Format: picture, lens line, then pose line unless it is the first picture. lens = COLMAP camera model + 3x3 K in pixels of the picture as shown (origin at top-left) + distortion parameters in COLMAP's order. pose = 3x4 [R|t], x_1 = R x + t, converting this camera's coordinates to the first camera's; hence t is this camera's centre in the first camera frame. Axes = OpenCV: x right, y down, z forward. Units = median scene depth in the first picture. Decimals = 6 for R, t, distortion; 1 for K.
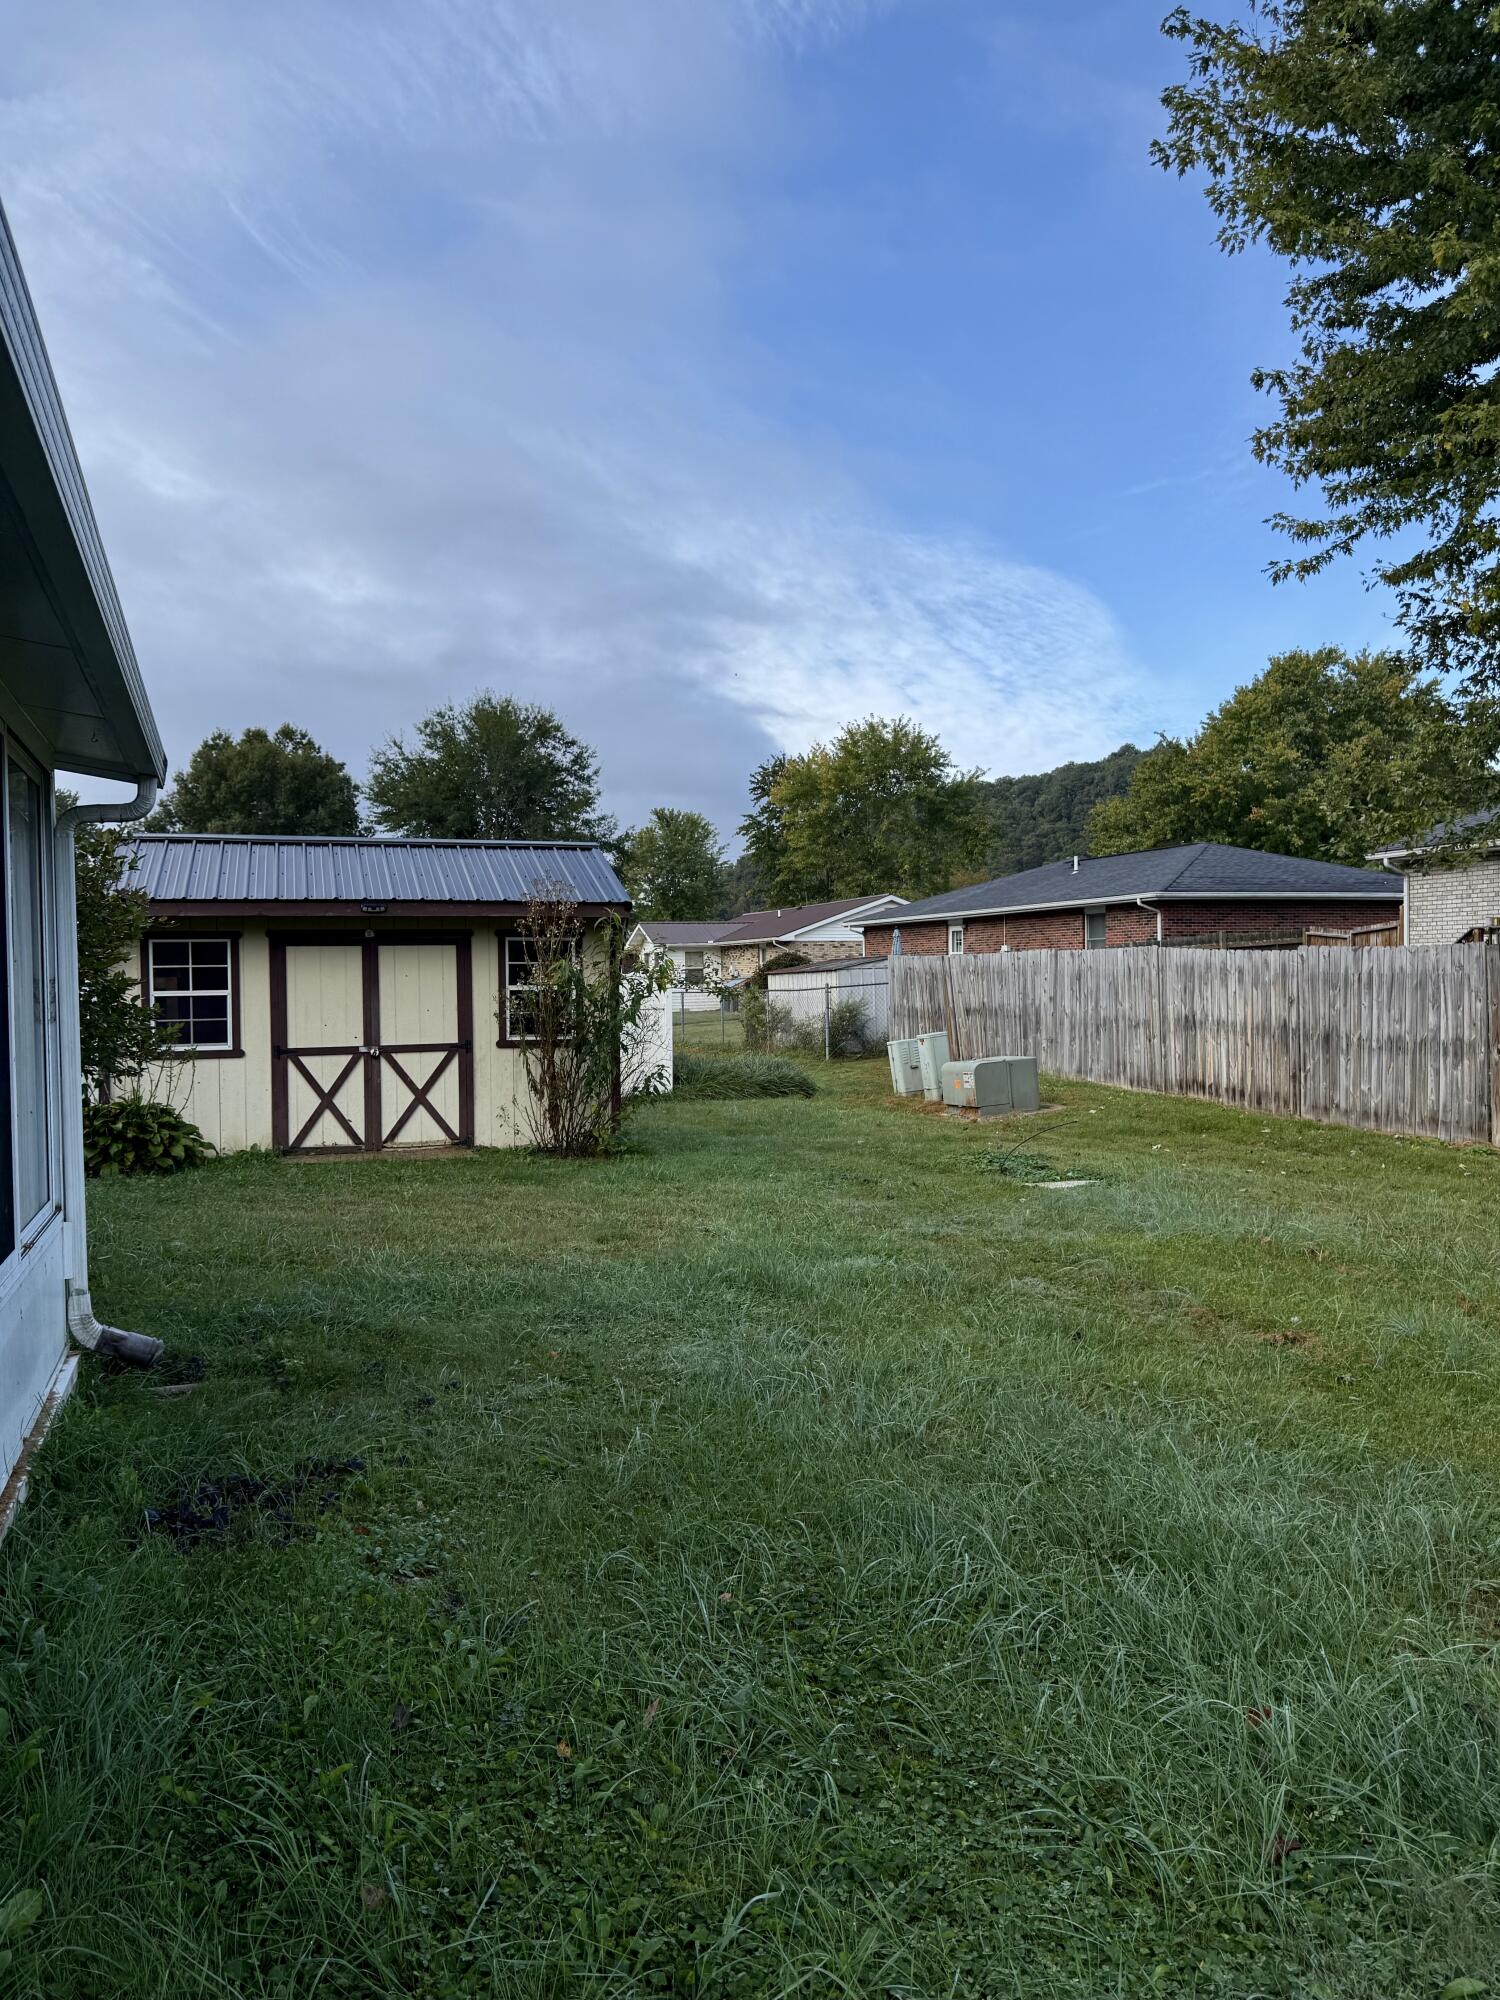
lens RADIAL K [[1429.5, 0, 750.0], [0, 1429.5, 1000.0], [0, 0, 1]] dist [0.060299, -0.042504]
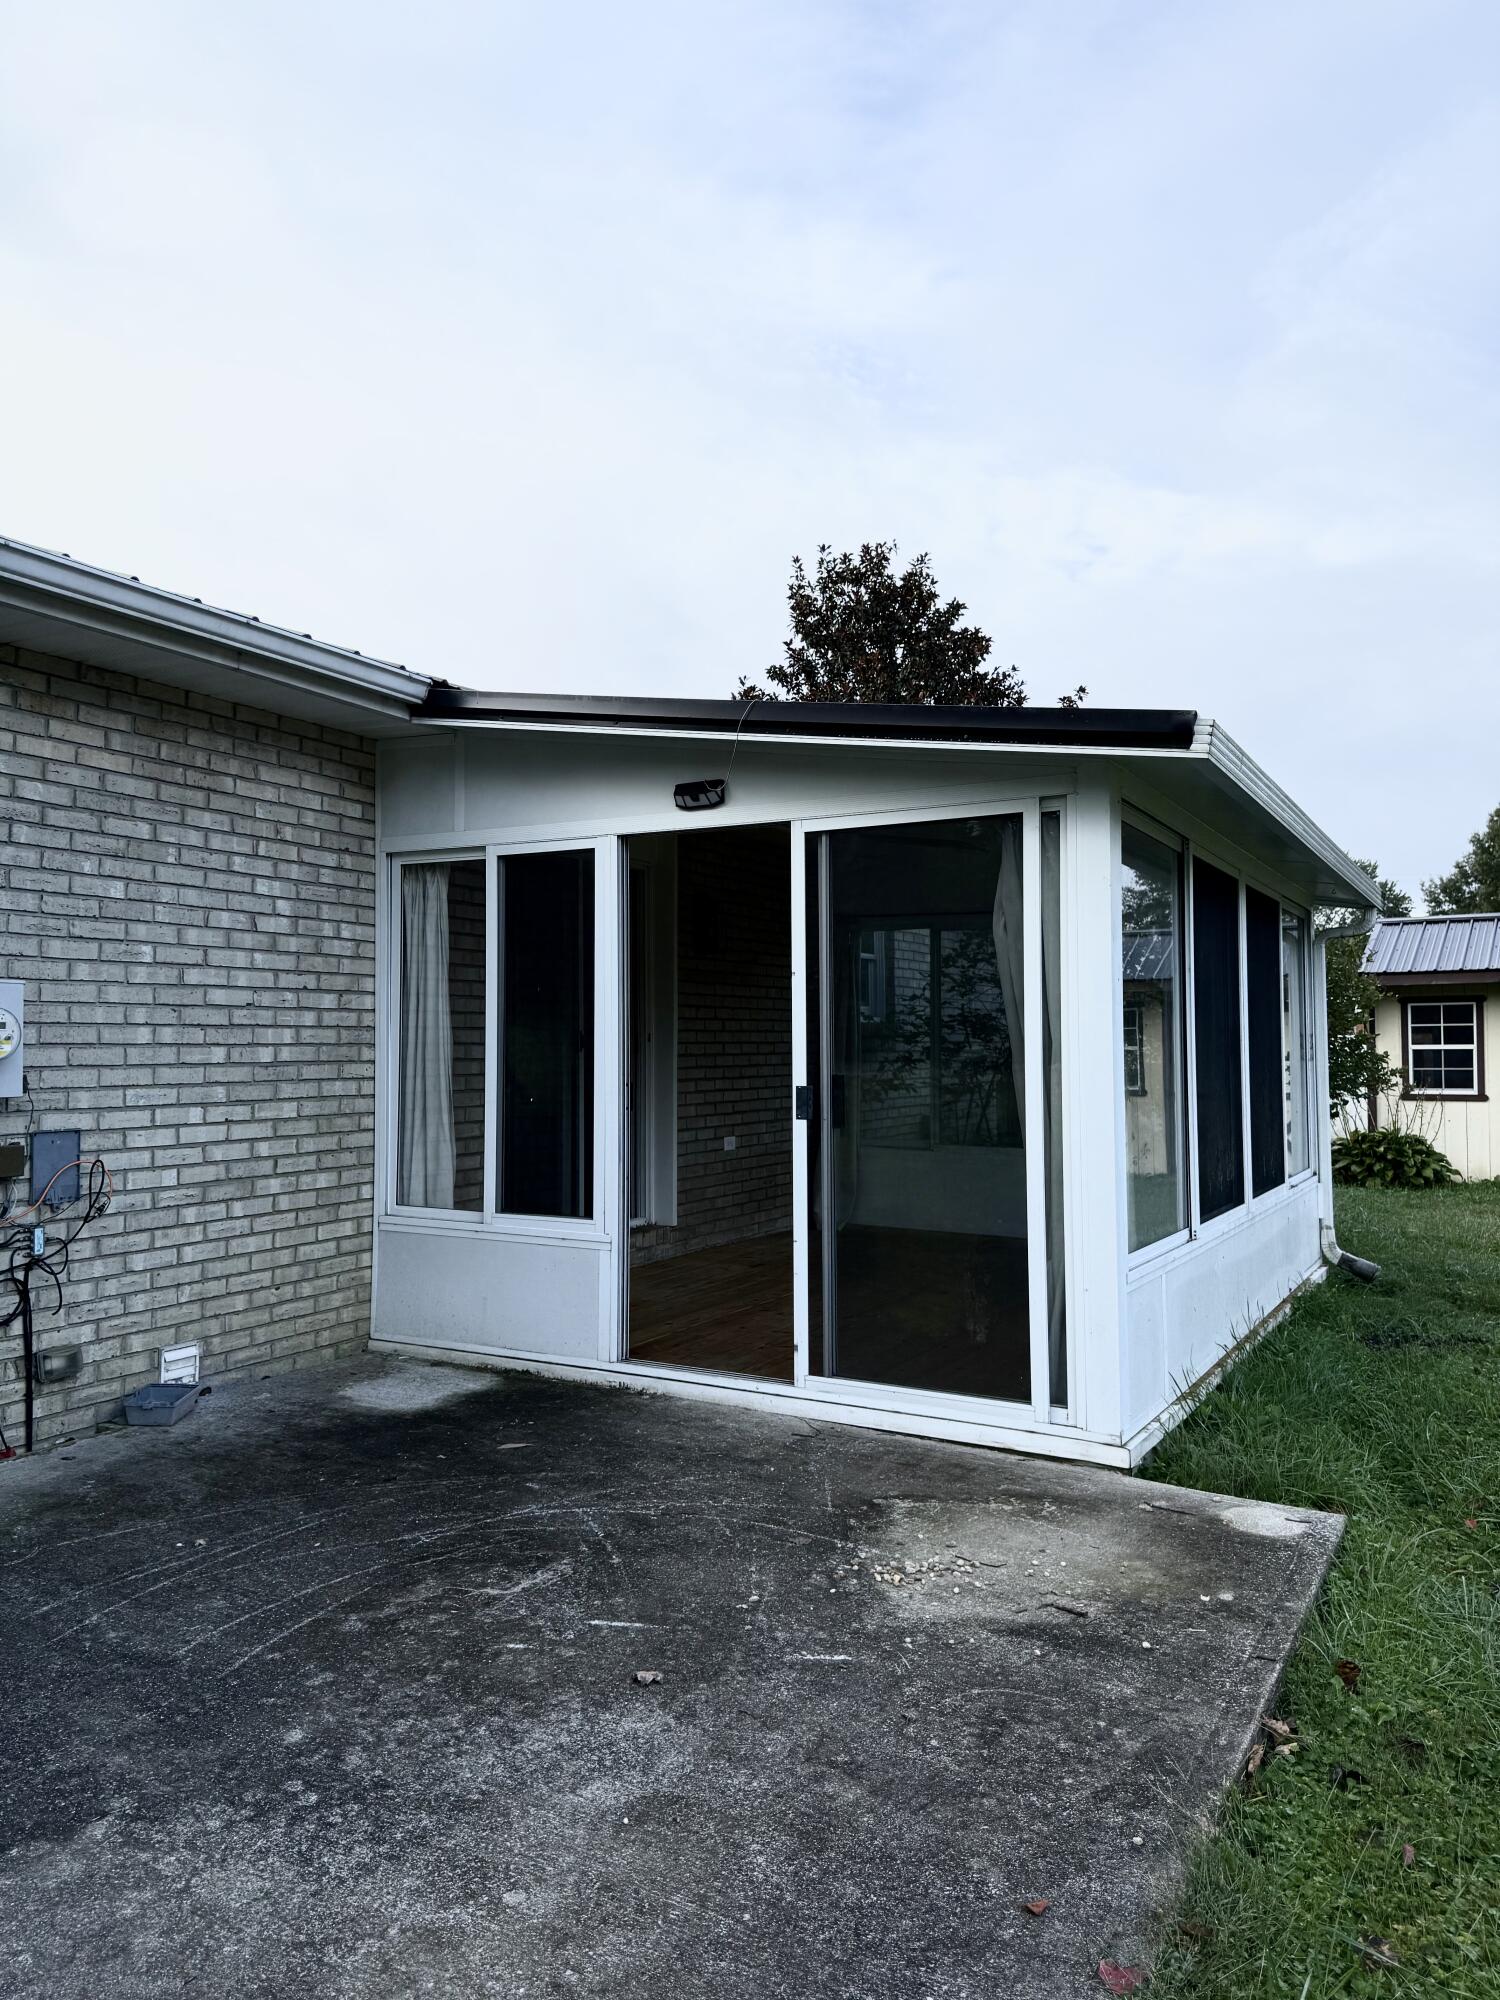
lens RADIAL K [[1399.3, 0, 774.7], [0, 1399.3, 997.8], [0, 0, 1]] dist [0.063539, -0.077933]
pose [[0.666236, -0.015333, -0.745583, 0.126260], [-0.015226, 0.999301, -0.034157, 0.003310], [0.745586, 0.034108, 0.665536, -0.215224]]
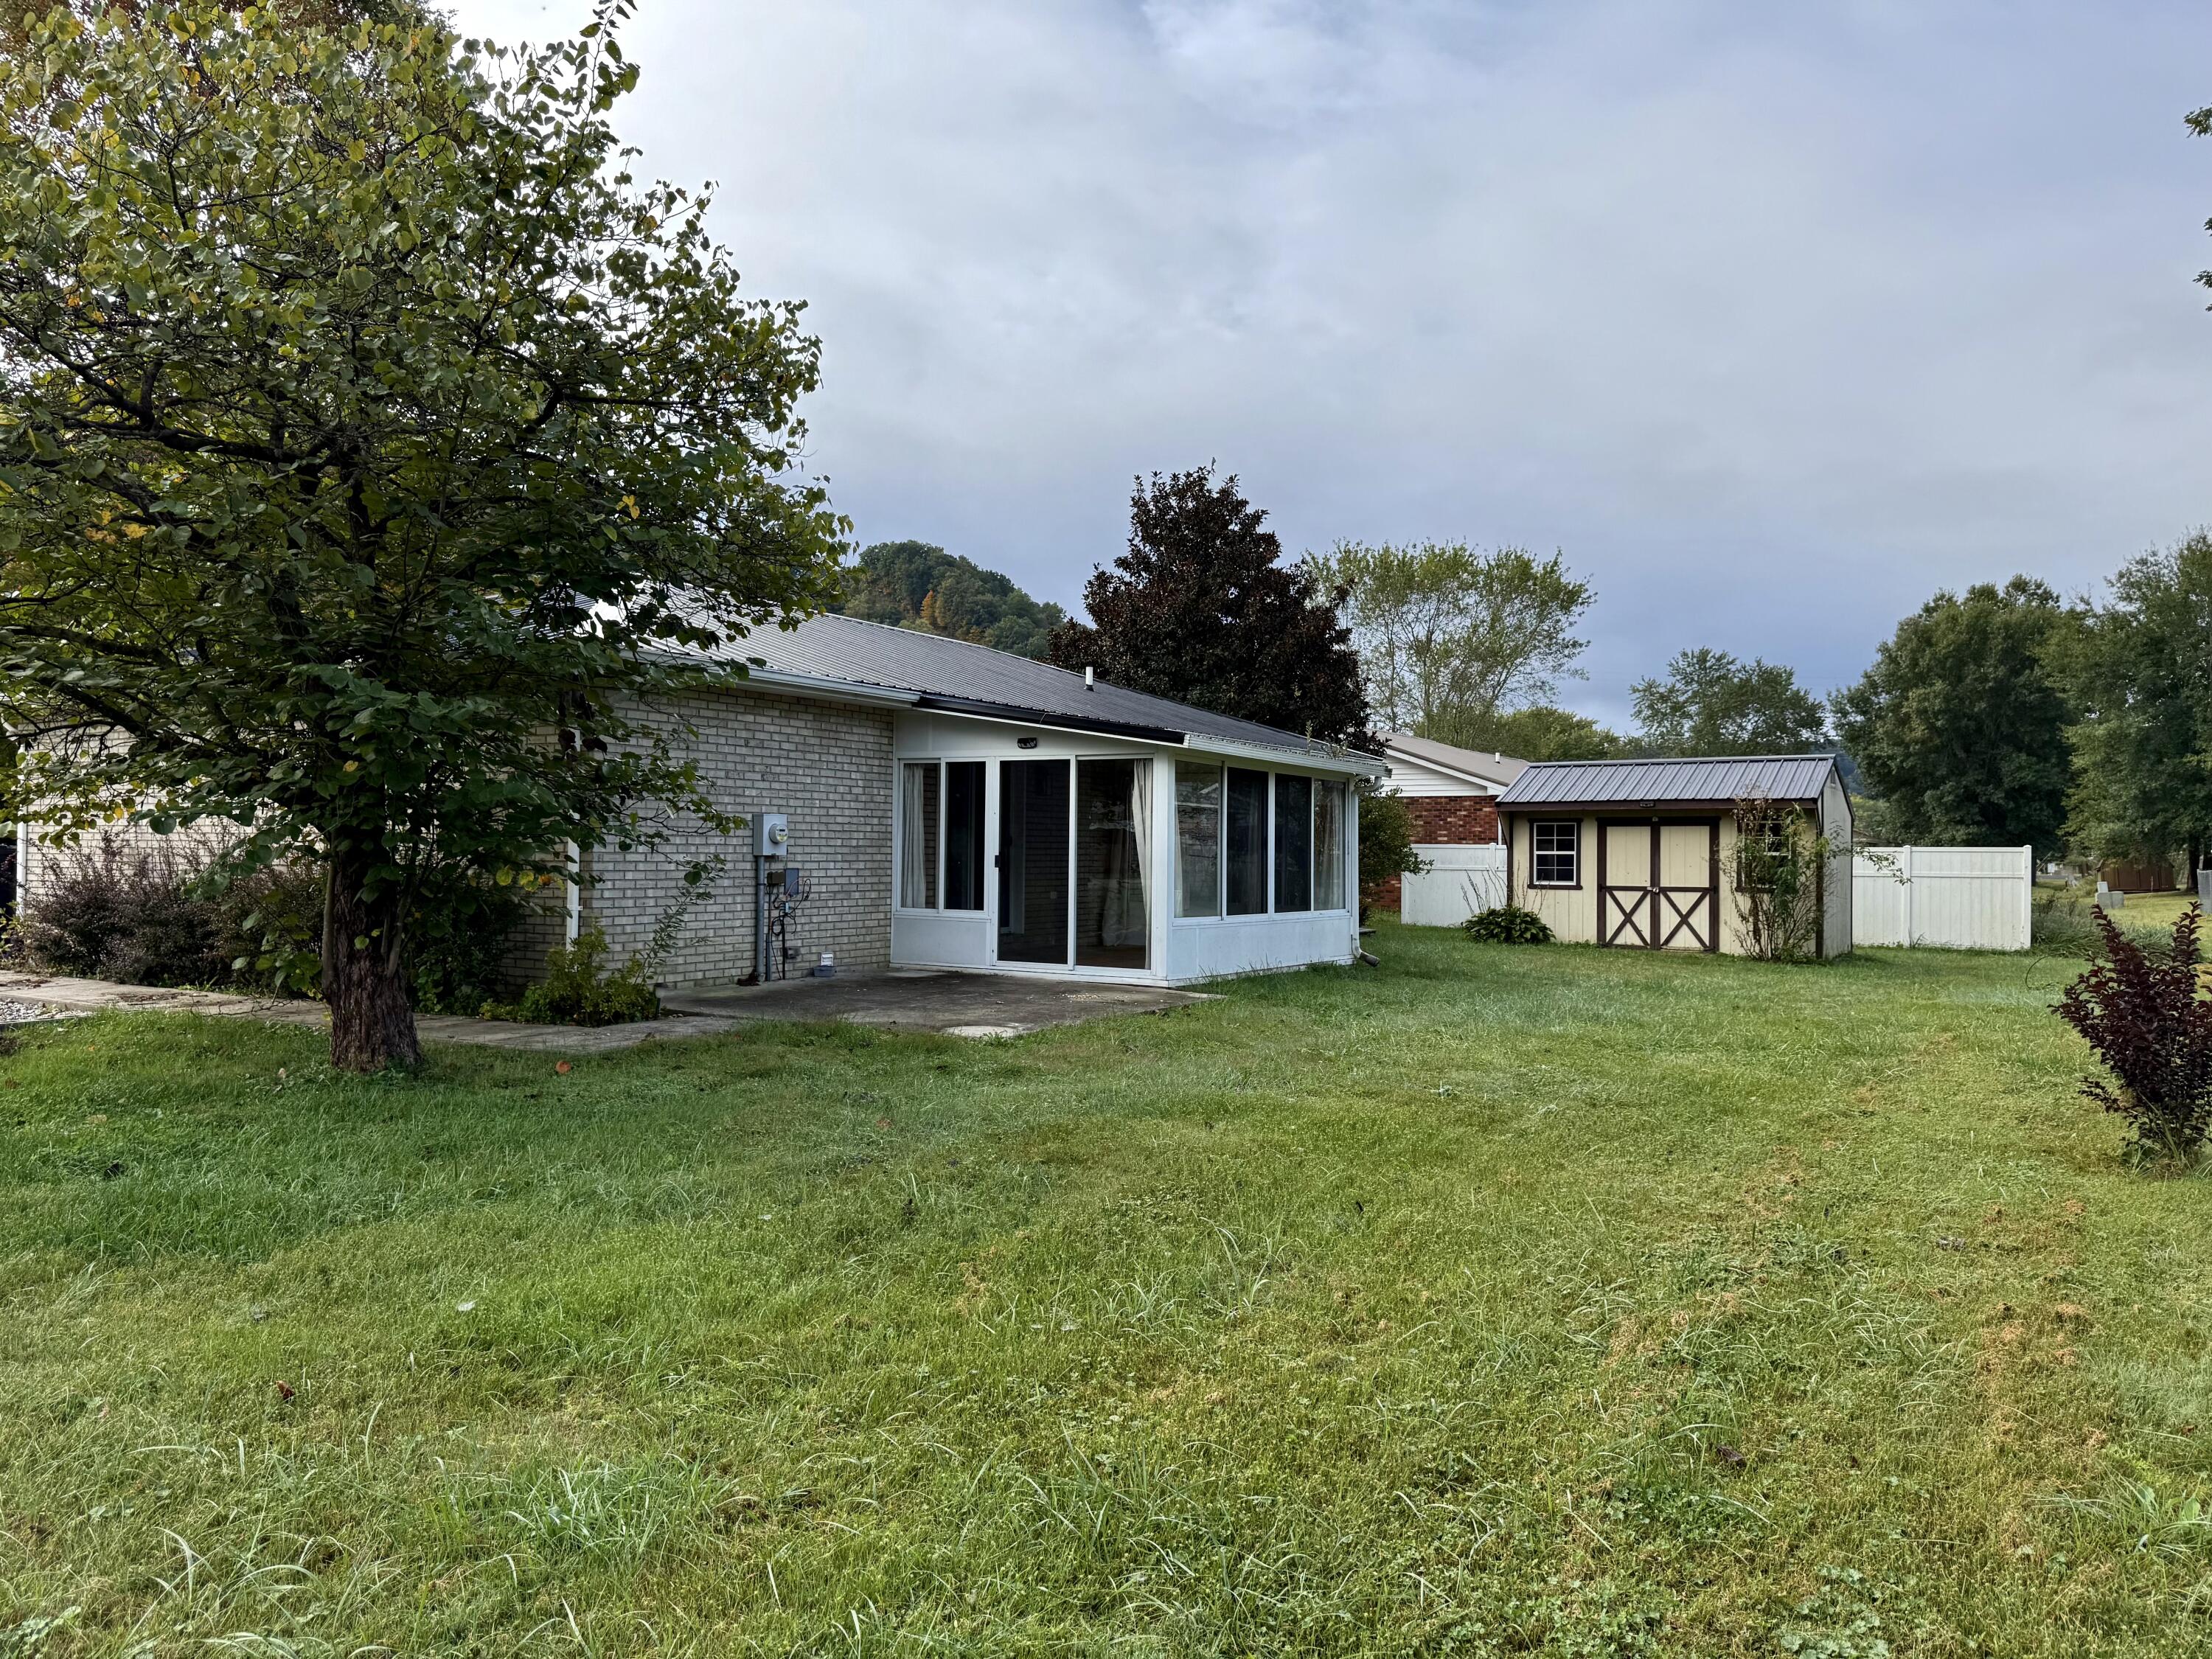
lens RADIAL K [[1580.6, 0, 1127.1], [0, 1580.6, 822.9], [0, 0, 1]] dist [0.113216, -0.144319]
pose [[0.641447, 0.003154, -0.767161, 0.781077], [-0.027696, 0.999435, -0.019049, 0.010645], [0.766667, 0.033466, 0.641172, -0.672757]]
